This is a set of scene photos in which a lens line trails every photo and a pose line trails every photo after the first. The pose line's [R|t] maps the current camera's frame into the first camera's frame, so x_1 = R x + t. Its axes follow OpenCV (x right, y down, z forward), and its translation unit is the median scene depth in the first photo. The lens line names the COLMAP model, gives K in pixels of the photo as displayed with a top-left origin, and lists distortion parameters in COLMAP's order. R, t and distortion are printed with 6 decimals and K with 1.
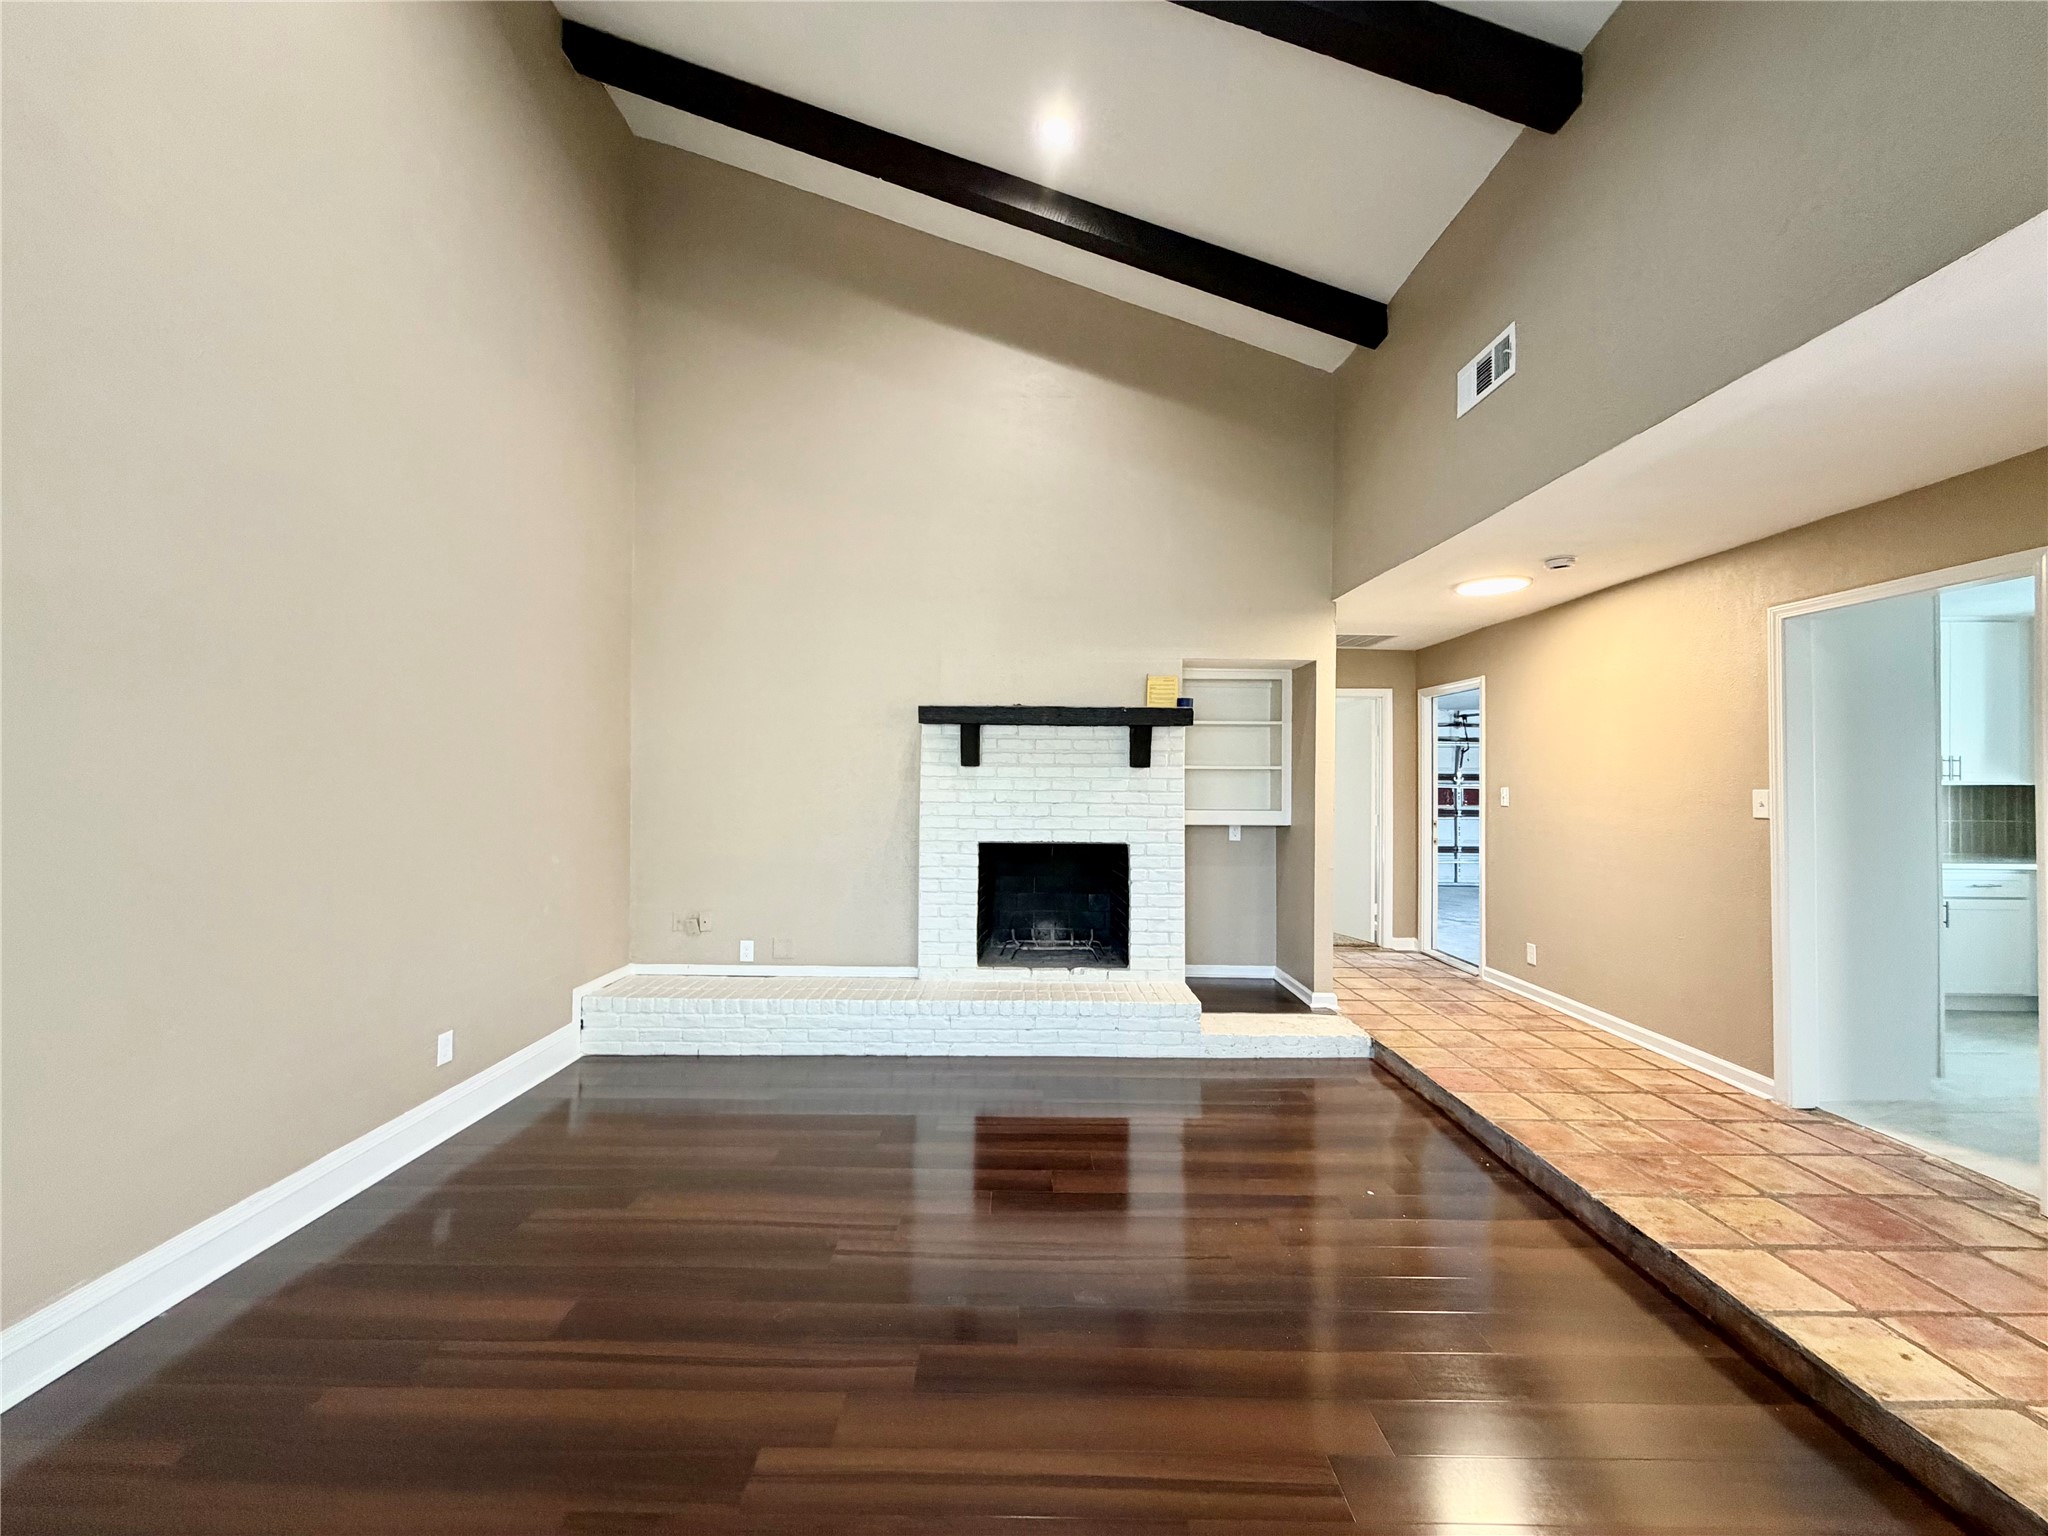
lens RADIAL K [[816.5, 0, 1013.8], [0, 816.5, 771.0], [0, 0, 1]] dist [0.002535, -0.000778]
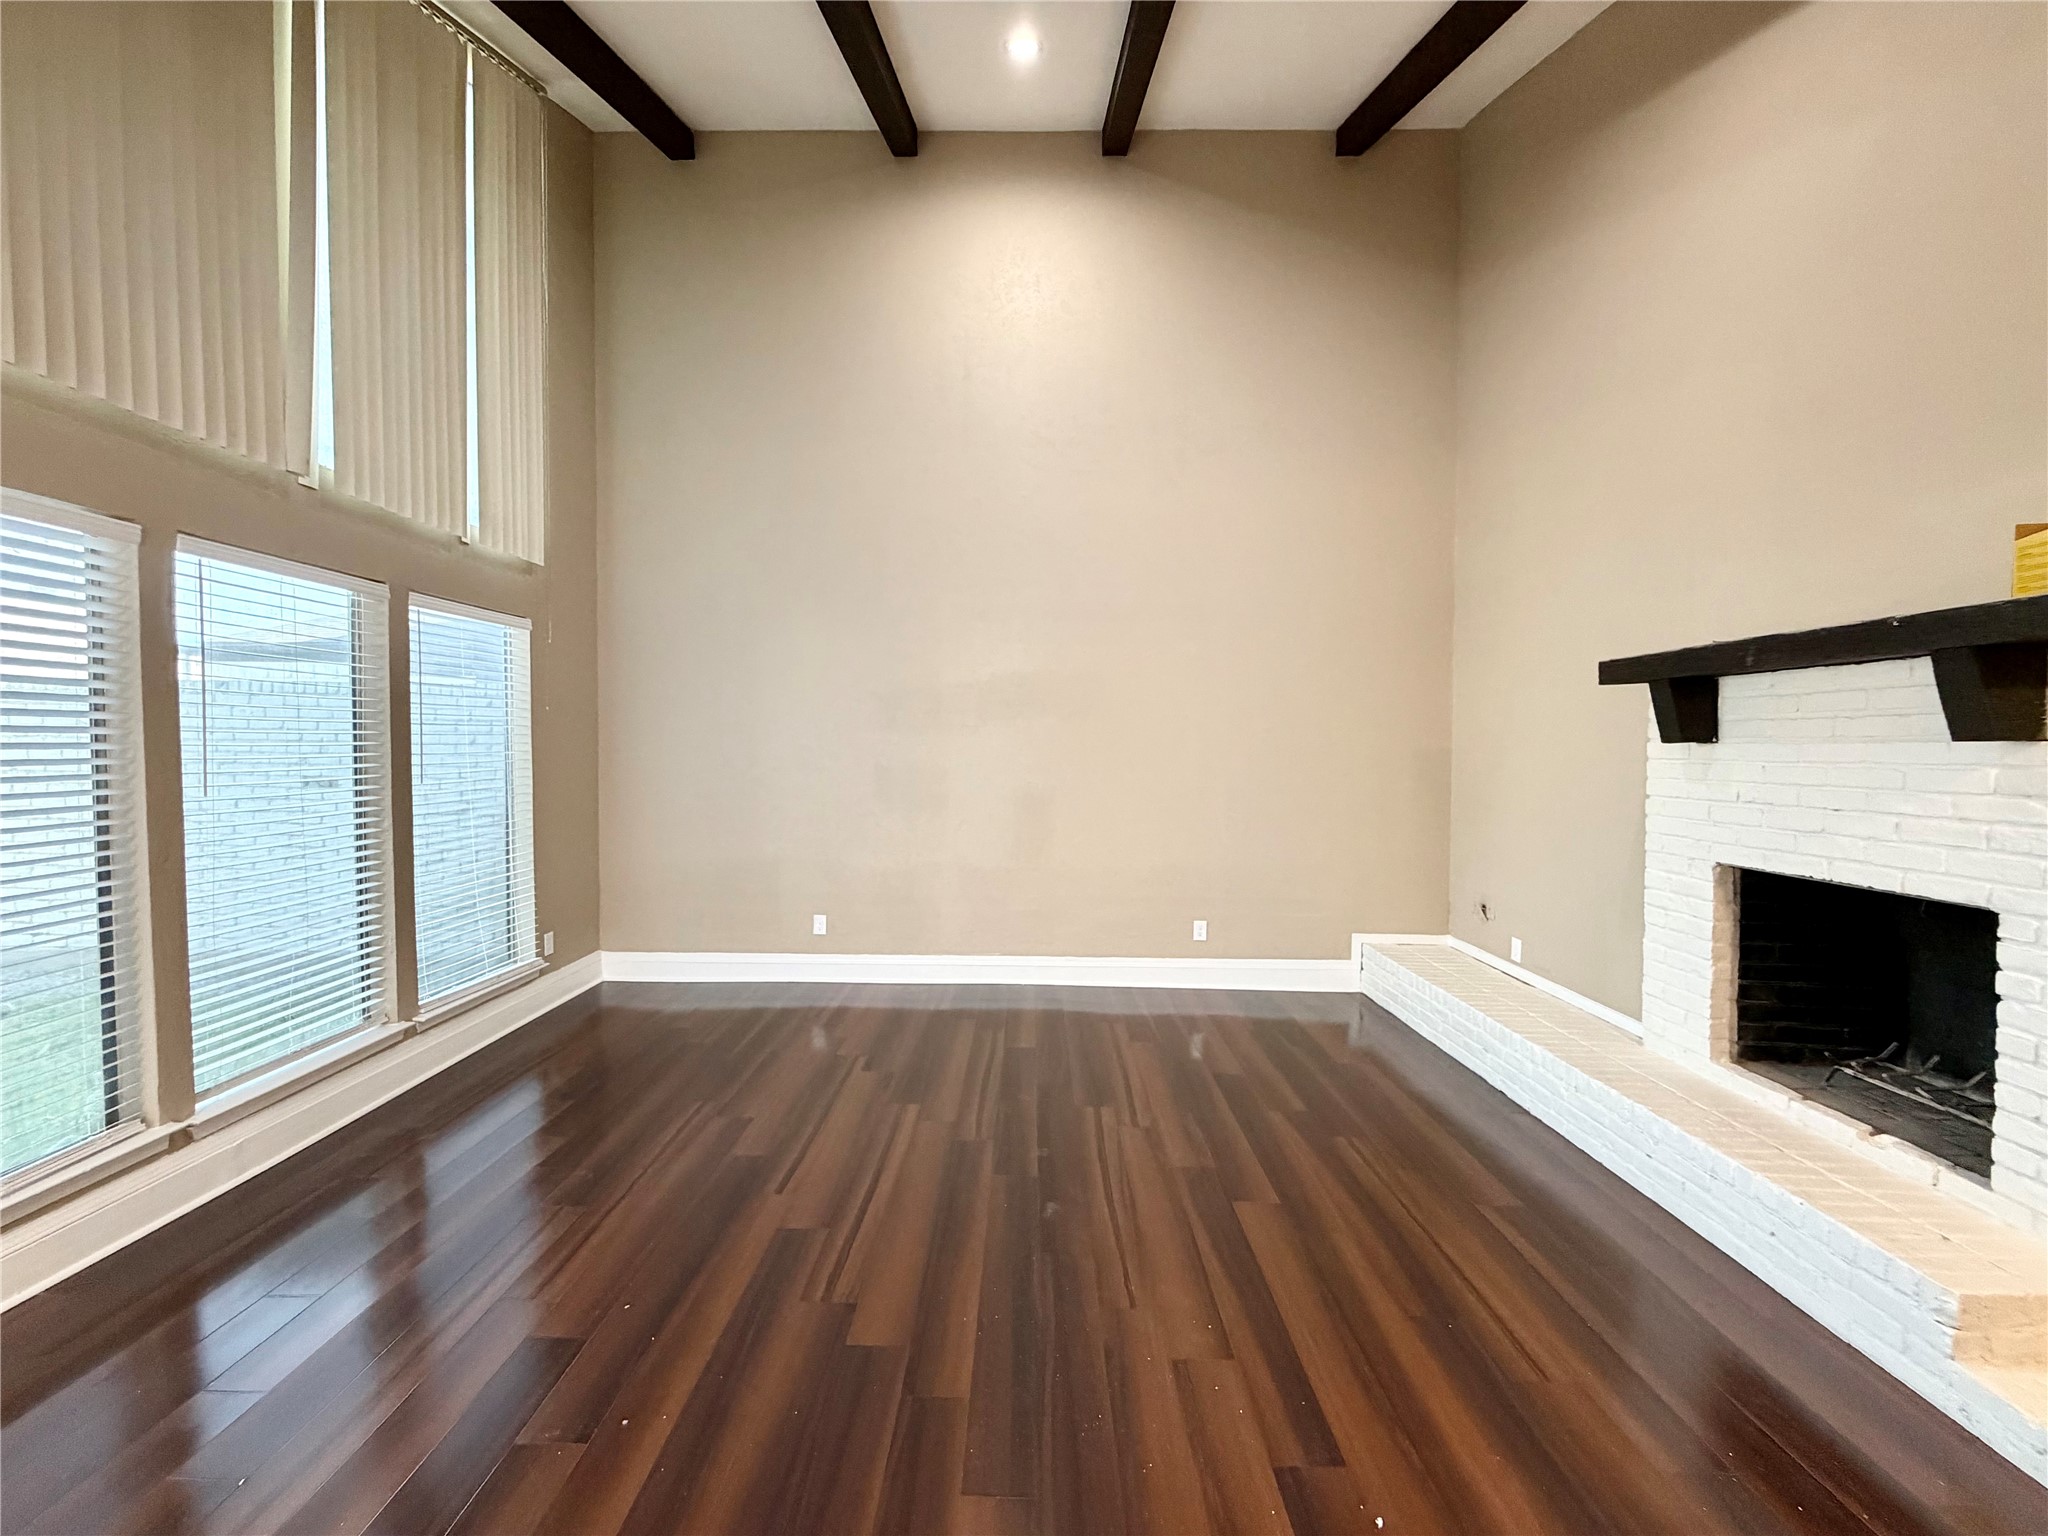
lens RADIAL K [[816.5, 0, 1015.5], [0, 816.5, 766.0], [0, 0, 1]] dist [0.002535, -0.000778]
pose [[-0.009397, 0.015187, -0.999841, 0.595462], [0.003604, 0.999879, 0.015153, 0.000697], [0.999949, -0.003461, -0.009450, 0.465127]]
